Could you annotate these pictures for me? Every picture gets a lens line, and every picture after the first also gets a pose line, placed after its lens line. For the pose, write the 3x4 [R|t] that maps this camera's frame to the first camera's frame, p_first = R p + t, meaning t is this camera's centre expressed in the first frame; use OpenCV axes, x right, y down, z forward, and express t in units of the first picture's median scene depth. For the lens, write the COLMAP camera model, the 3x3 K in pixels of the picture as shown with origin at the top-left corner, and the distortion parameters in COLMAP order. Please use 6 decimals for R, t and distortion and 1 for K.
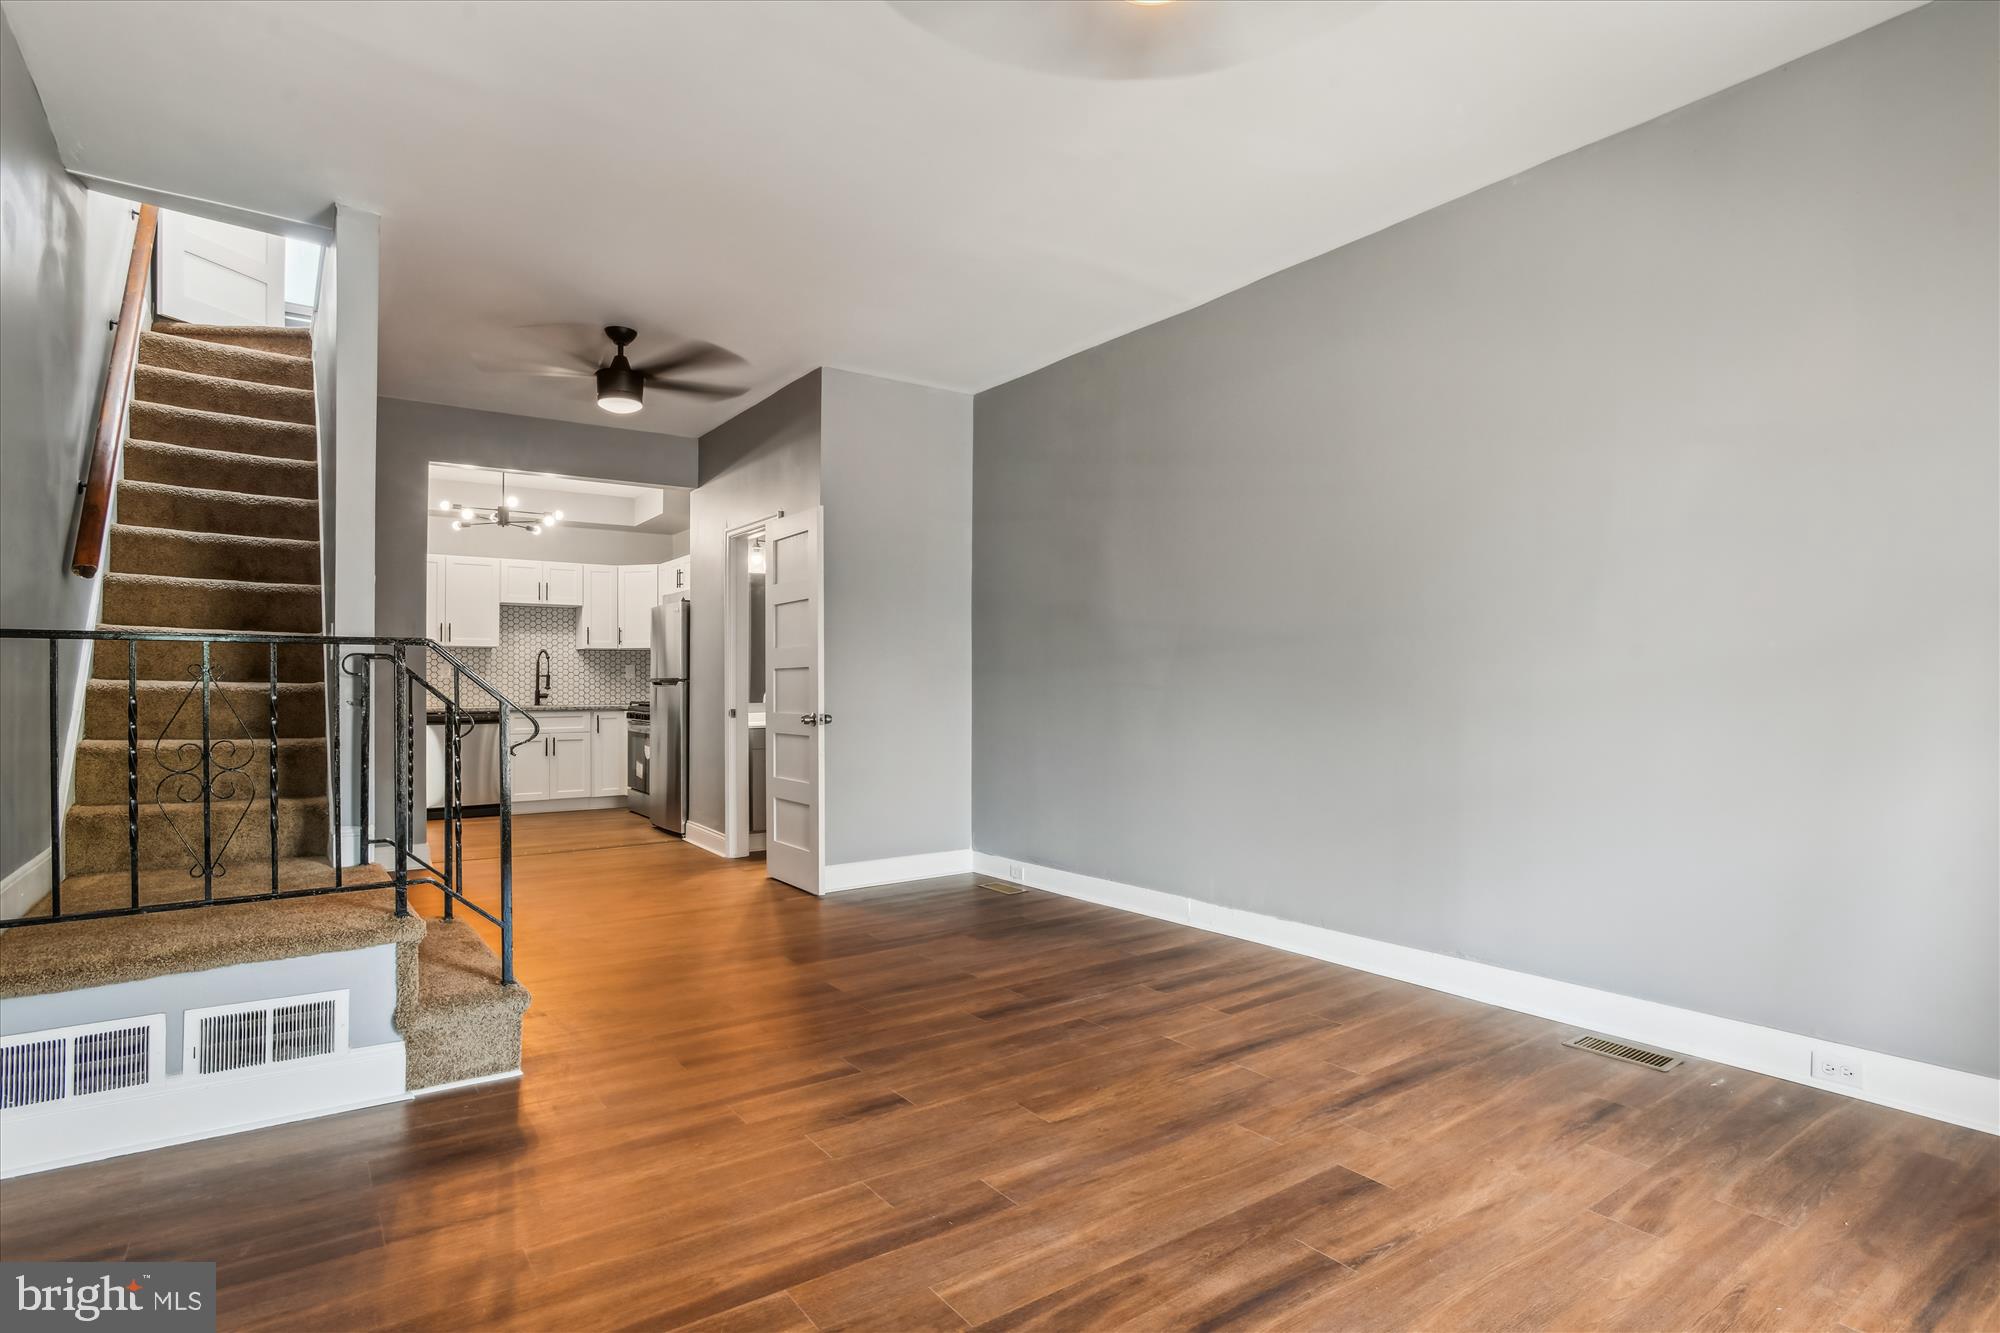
lens RADIAL K [[1039.7, 0, 994.2], [0, 1039.7, 676.0], [0, 0, 1]] dist [-0.031171, 0.014235]
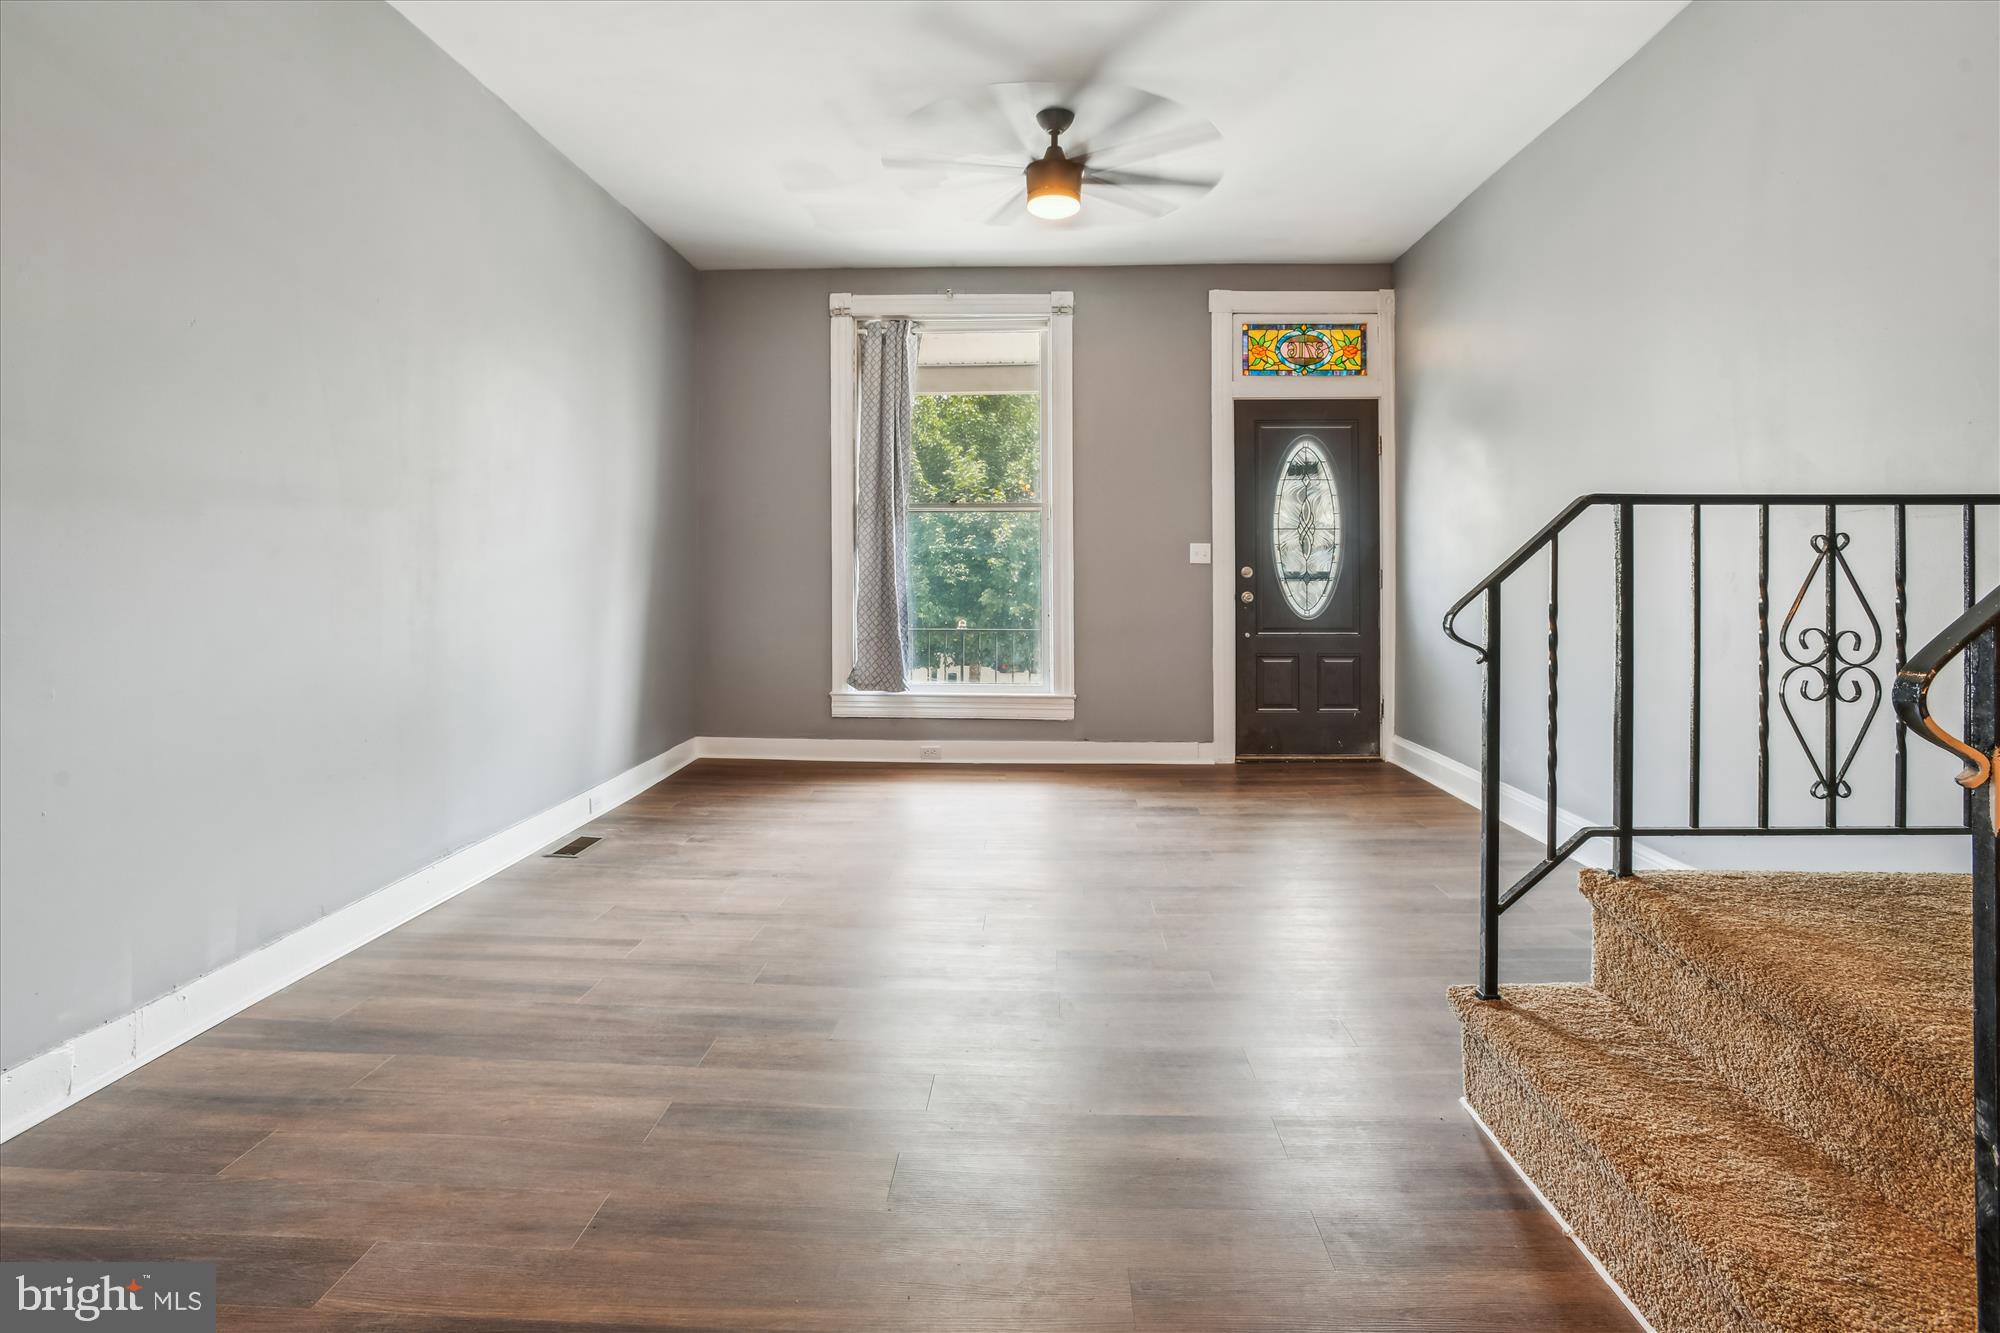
lens RADIAL K [[996.5, 0, 1007.0], [0, 996.5, 563.3], [0, 0, 1]] dist [-0.047201, 0.024136]
pose [[-0.792649, 0.003685, 0.609667, -0.684357], [-0.002700, 0.999951, -0.009555, 0.017691], [-0.609672, -0.009220, -0.792600, 1.900927]]
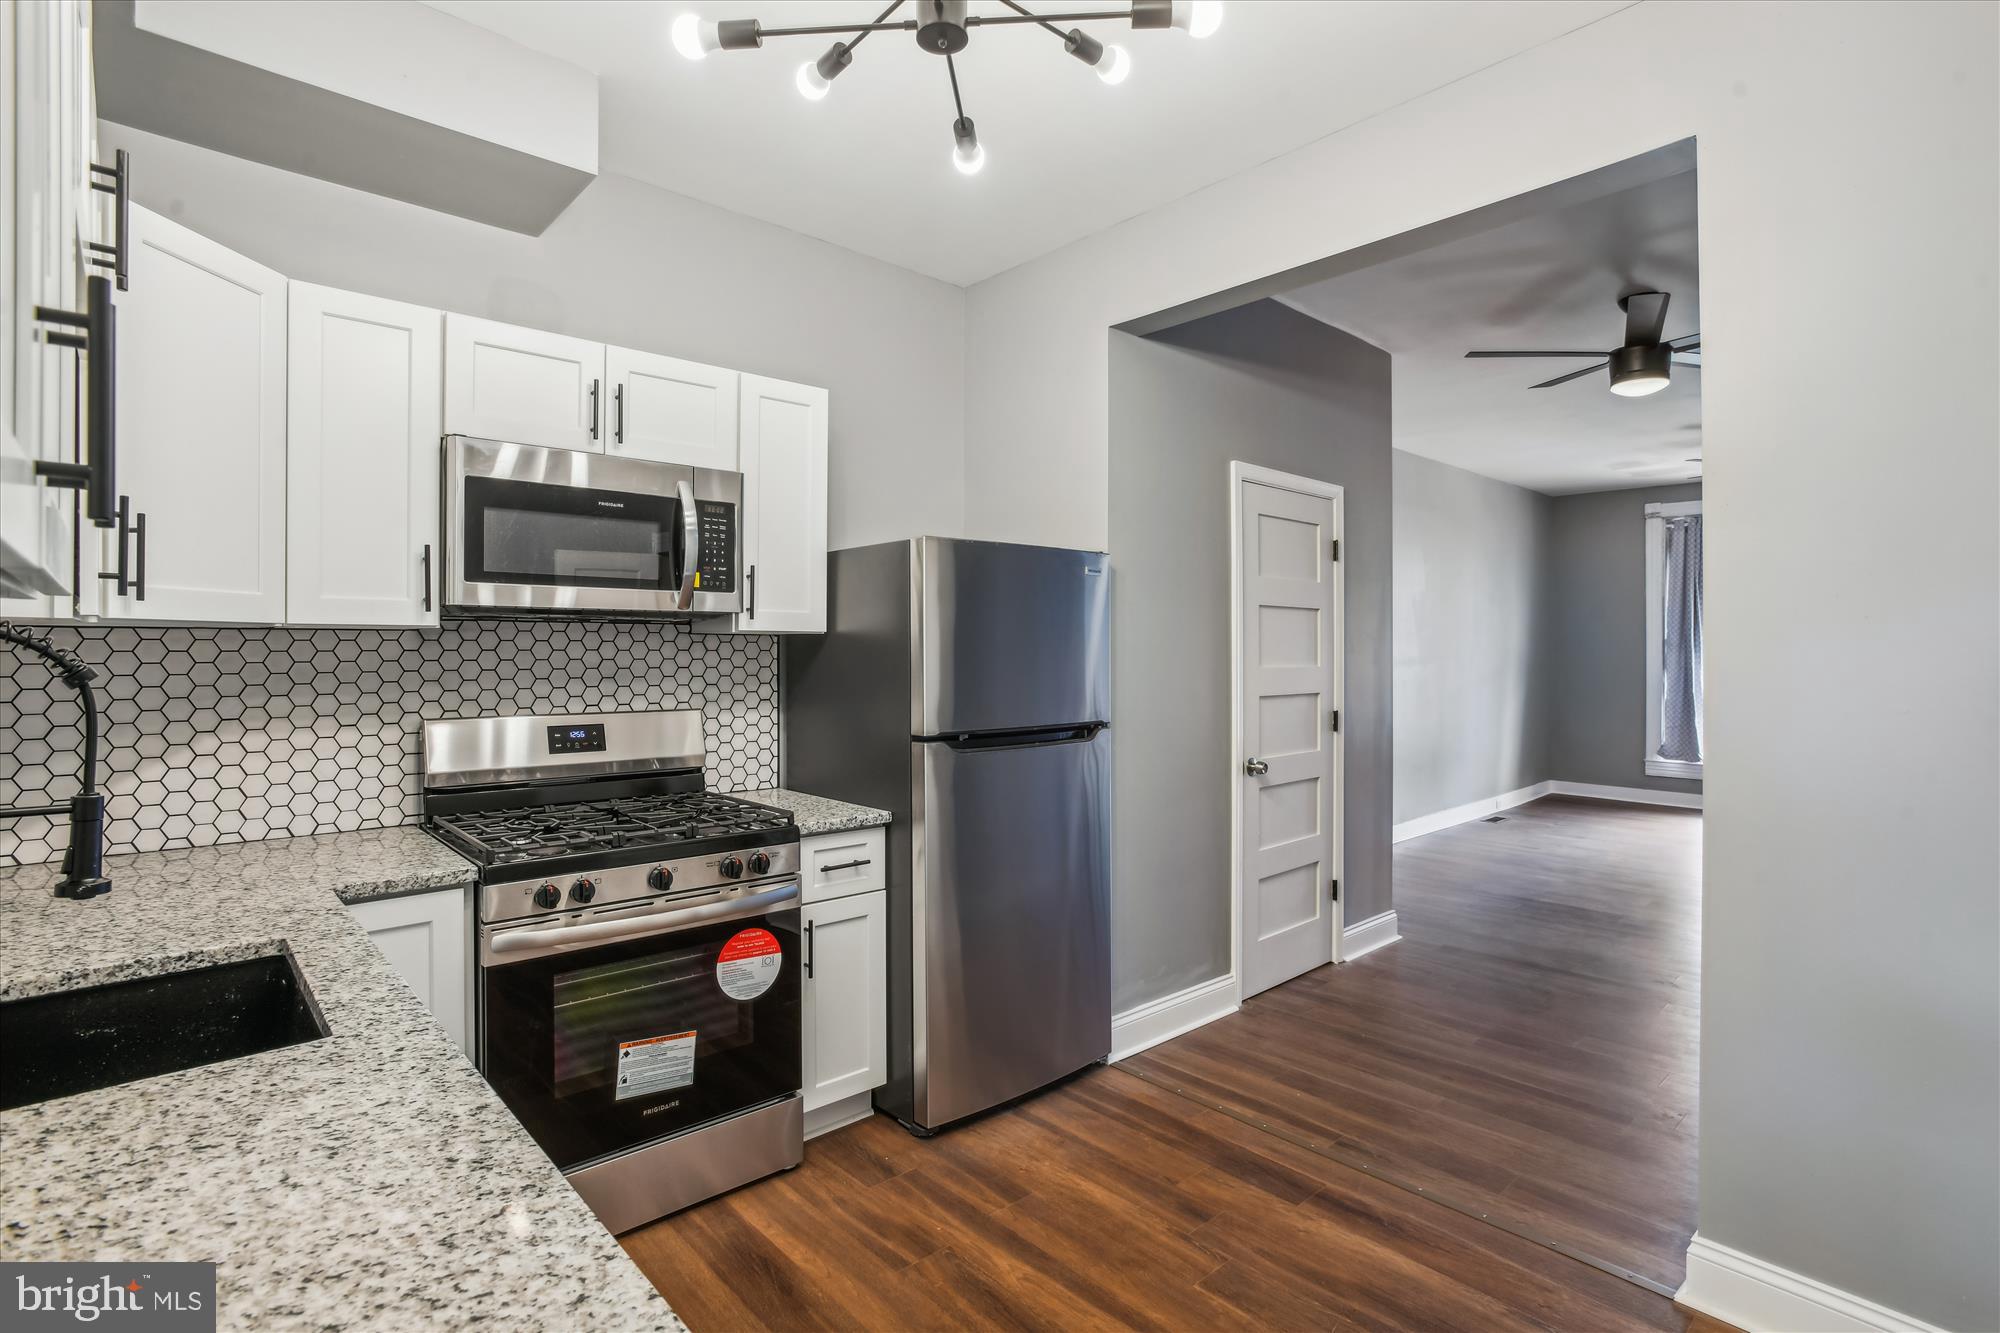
lens RADIAL K [[996.5, 0, 984.2], [0, 996.5, 653.6], [0, 0, 1]] dist [-0.047201, 0.024136]
pose [[-0.125038, -0.008985, 0.992111, -2.049207], [-0.003454, 0.999957, 0.008621, -0.098920], [-0.992146, -0.002349, -0.125064, 3.038626]]
